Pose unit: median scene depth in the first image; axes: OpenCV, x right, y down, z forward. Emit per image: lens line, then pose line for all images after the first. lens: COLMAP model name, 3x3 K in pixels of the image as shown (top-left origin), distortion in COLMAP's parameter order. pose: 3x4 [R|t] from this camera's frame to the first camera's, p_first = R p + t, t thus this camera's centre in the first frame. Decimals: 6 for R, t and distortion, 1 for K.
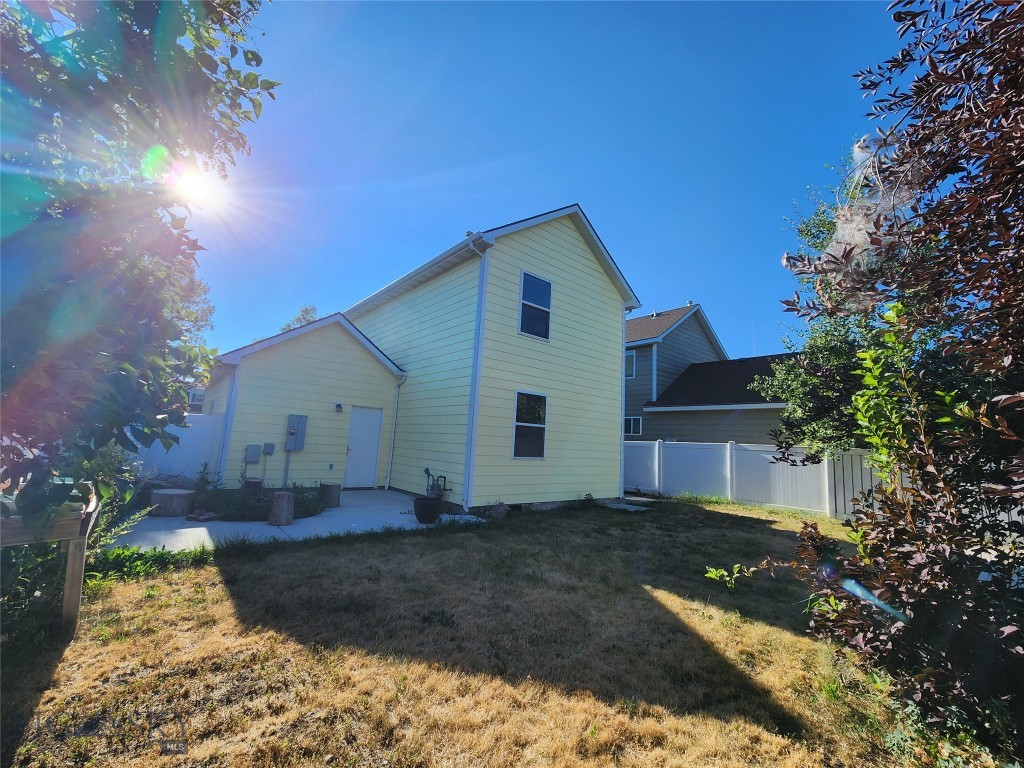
lens RADIAL K [[418.8, 0, 511.0], [0, 418.8, 386.0], [0, 0, 1]] dist [-0.000217, -0.000352]
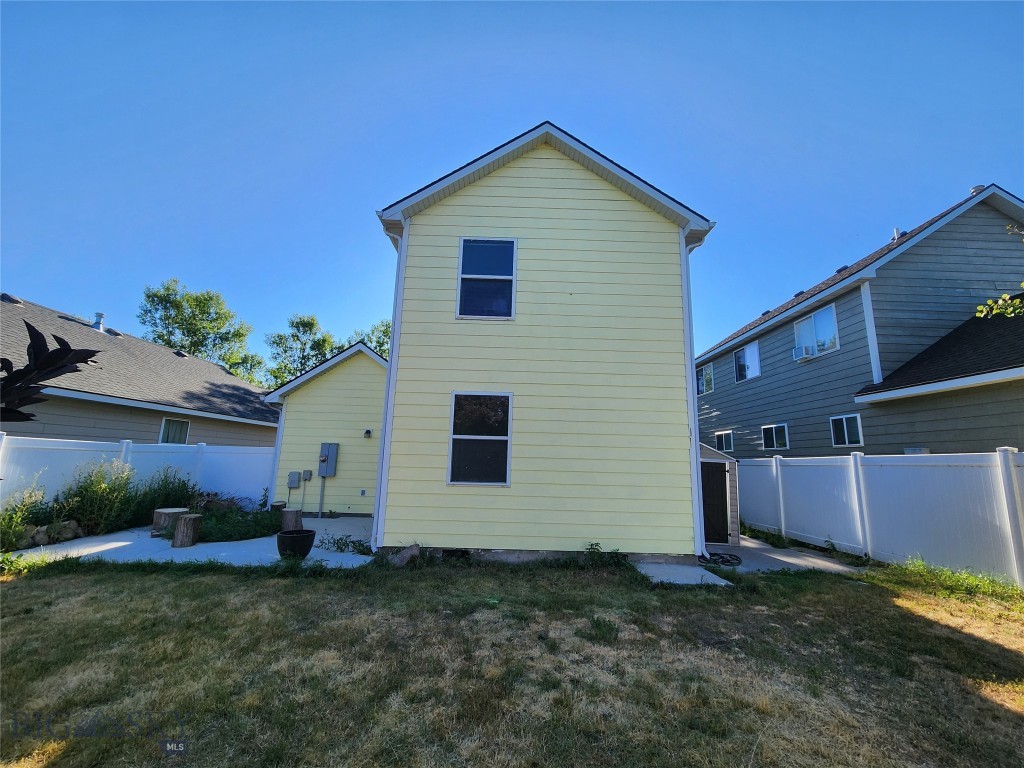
lens RADIAL K [[418.8, 0, 513.9], [0, 418.8, 385.3], [0, 0, 1]] dist [-0.000217, -0.000352]
pose [[0.772822, -0.144460, -0.617962, 0.533451], [0.100753, 0.989326, -0.105271, 0.083085], [0.626574, 0.019094, 0.779128, 0.459267]]
